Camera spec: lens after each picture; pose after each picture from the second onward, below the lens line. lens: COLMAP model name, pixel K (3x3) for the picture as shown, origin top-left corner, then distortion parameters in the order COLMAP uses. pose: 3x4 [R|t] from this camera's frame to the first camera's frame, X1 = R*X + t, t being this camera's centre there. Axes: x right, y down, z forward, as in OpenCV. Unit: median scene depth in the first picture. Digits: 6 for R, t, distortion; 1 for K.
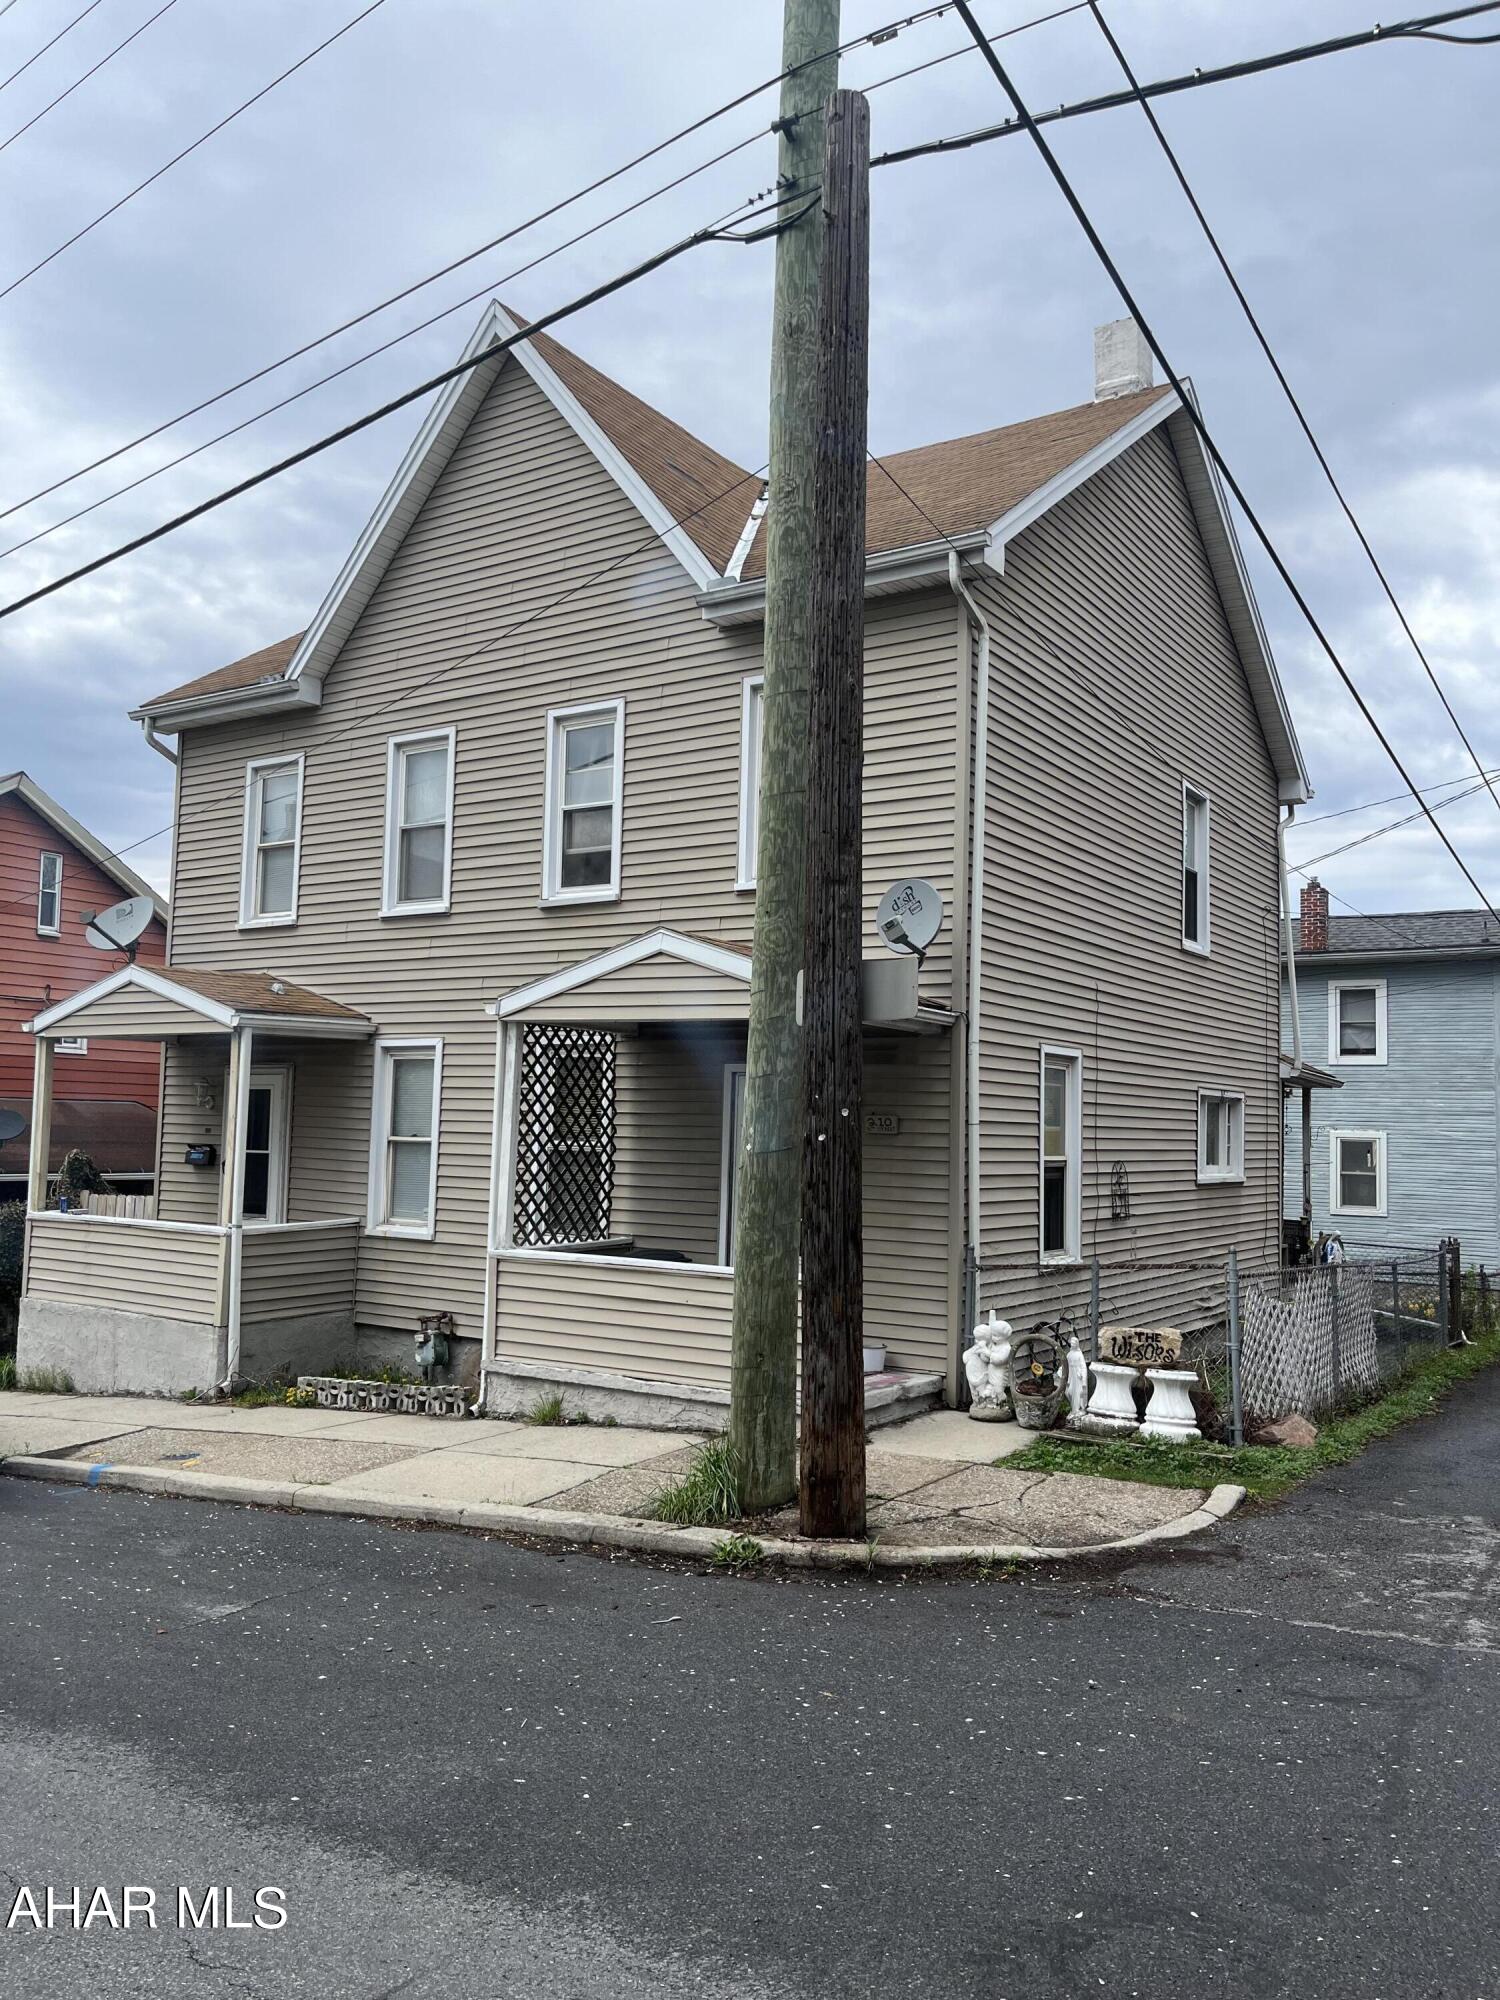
lens RADIAL K [[1537.0, 0, 742.3], [0, 1537.0, 1014.5], [0, 0, 1]] dist [0.077502, -0.110094]
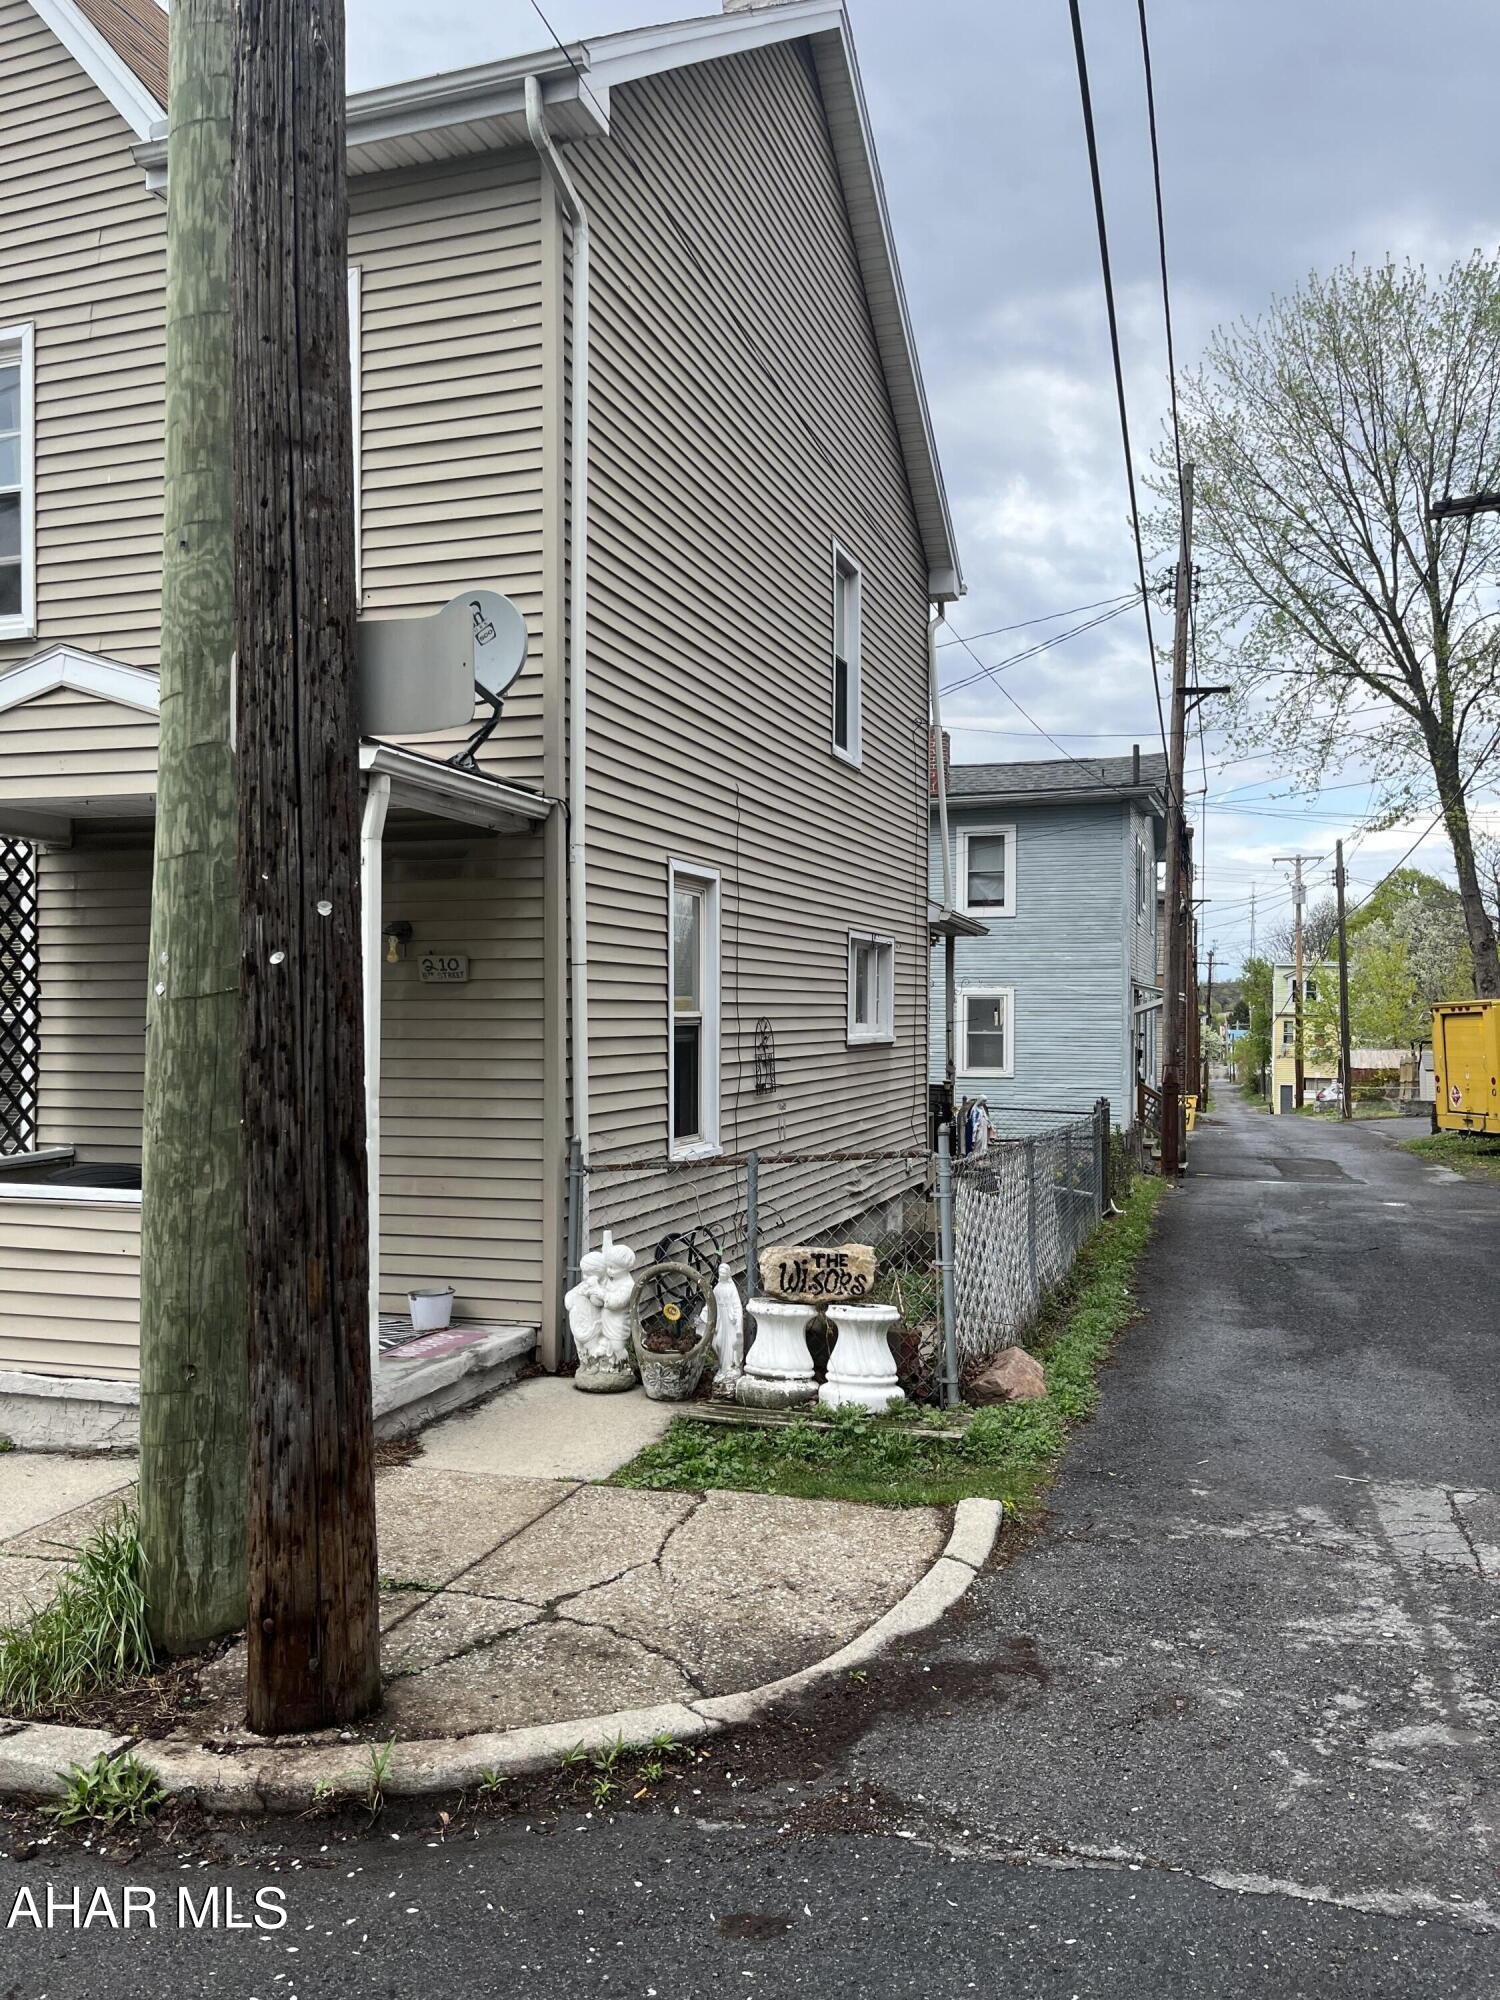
lens RADIAL K [[1537.0, 0, 739.4], [0, 1537.0, 1015.3], [0, 0, 1]] dist [0.077502, -0.110094]
pose [[0.968091, -0.023494, 0.249496, 0.047804], [0.003733, 0.996837, 0.079383, 0.039554], [-0.250572, -0.075919, 0.965117, 0.315819]]
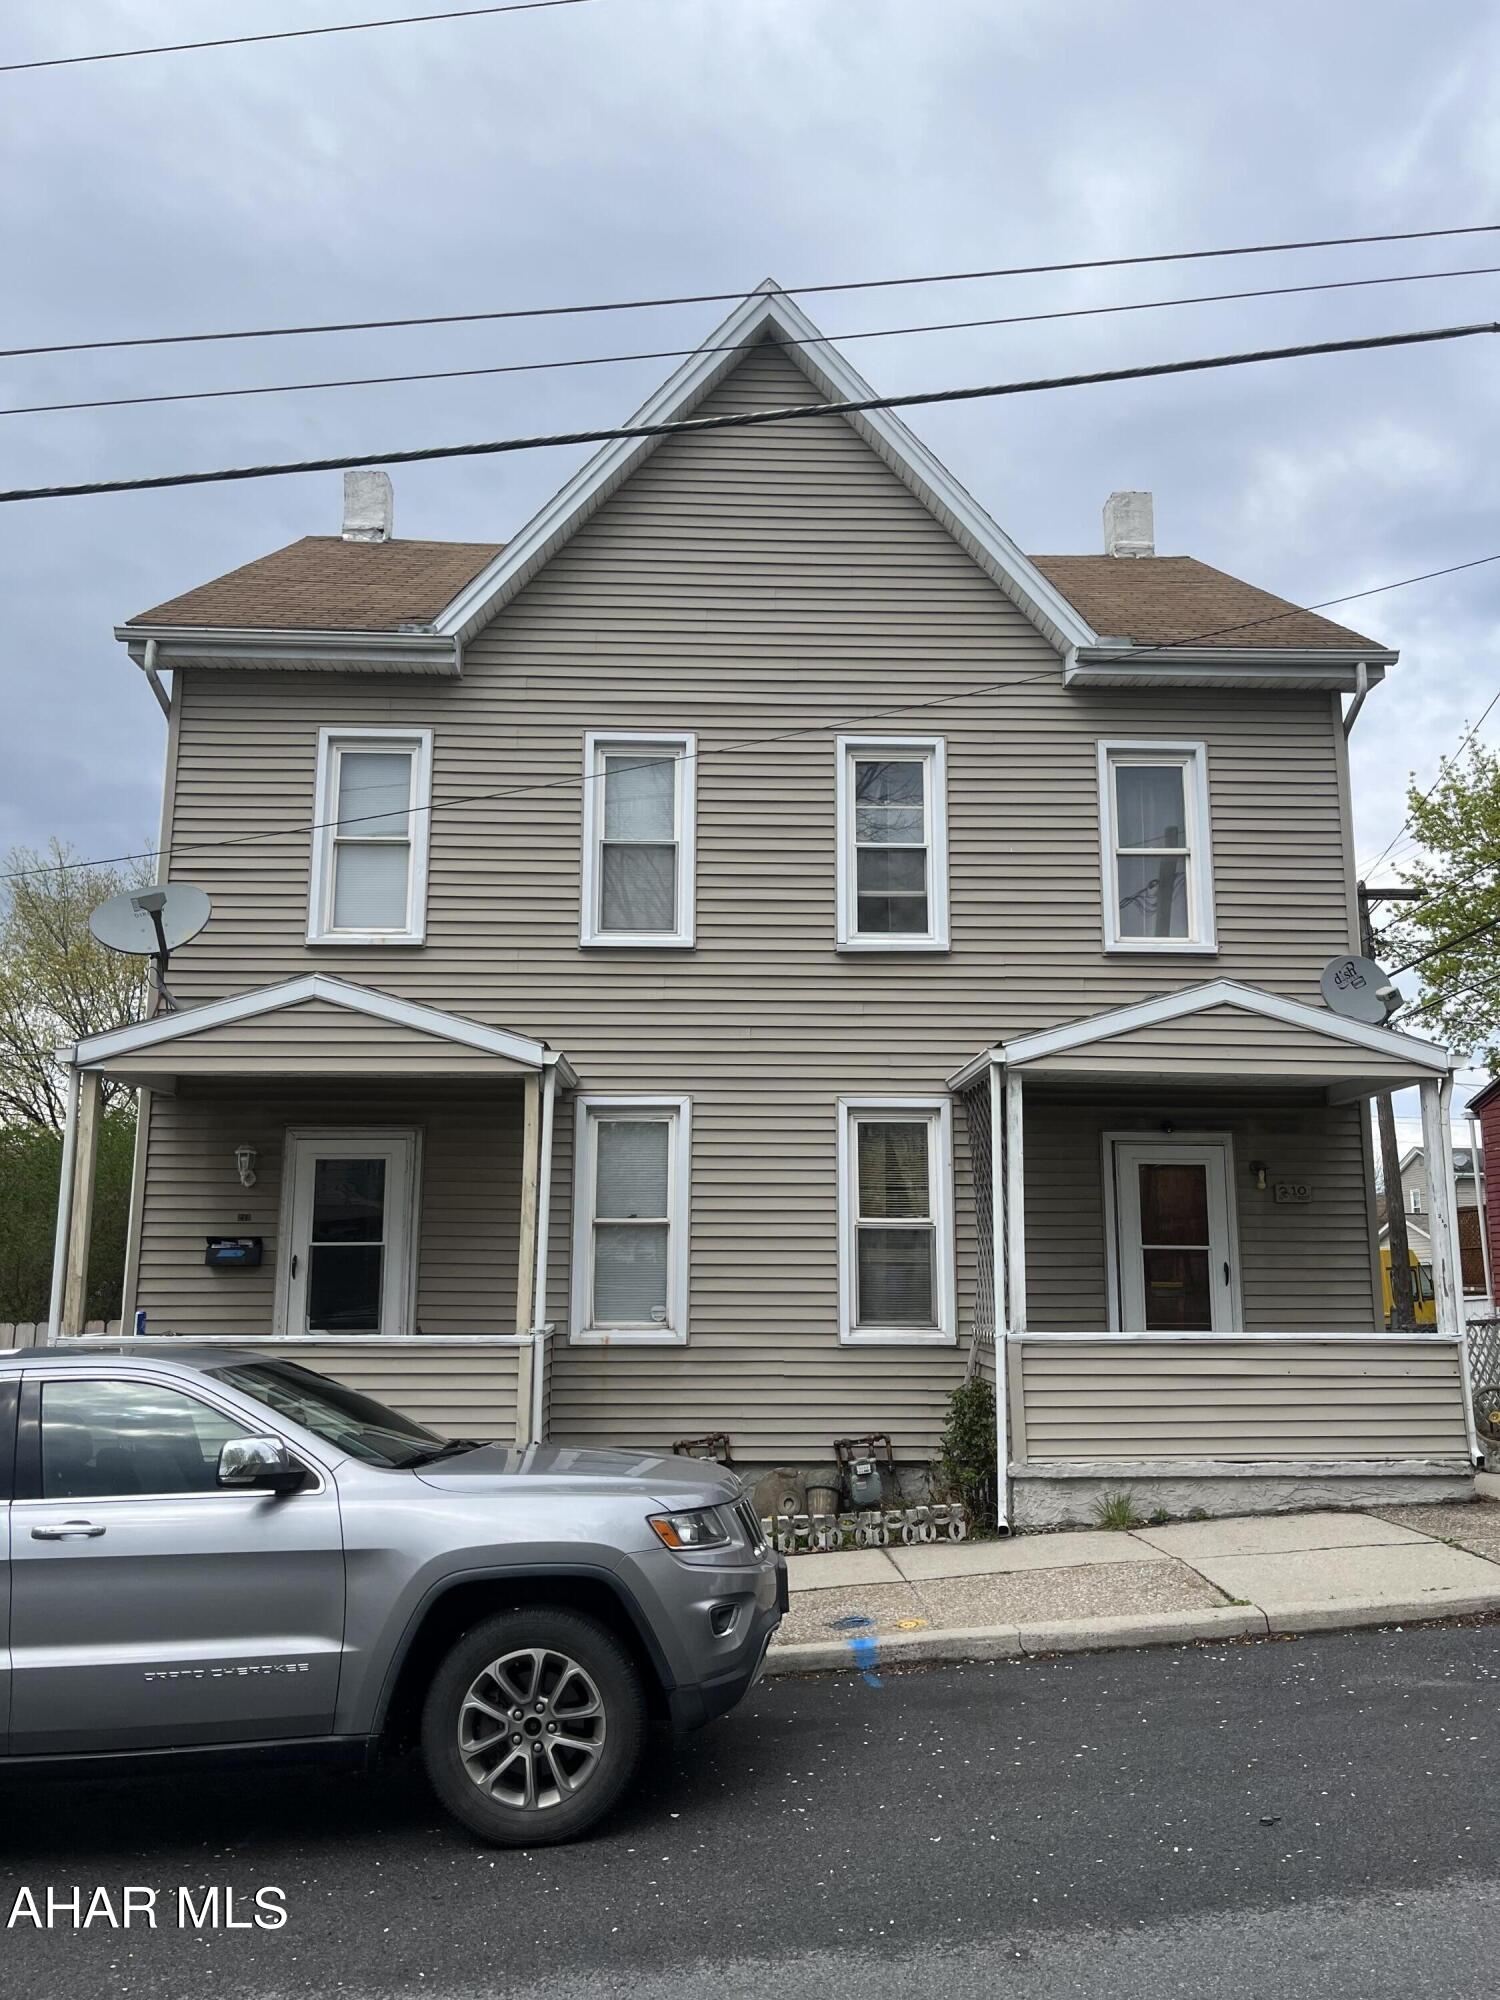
lens RADIAL K [[1537.0, 0, 752.7], [0, 1537.0, 1009.2], [0, 0, 1]] dist [0.077502, -0.110094]
pose [[0.802284, 0.081834, 0.591306, -0.824283], [-0.023885, 0.994166, -0.105180, 0.068259], [-0.596464, 0.070261, 0.799559, 0.392024]]
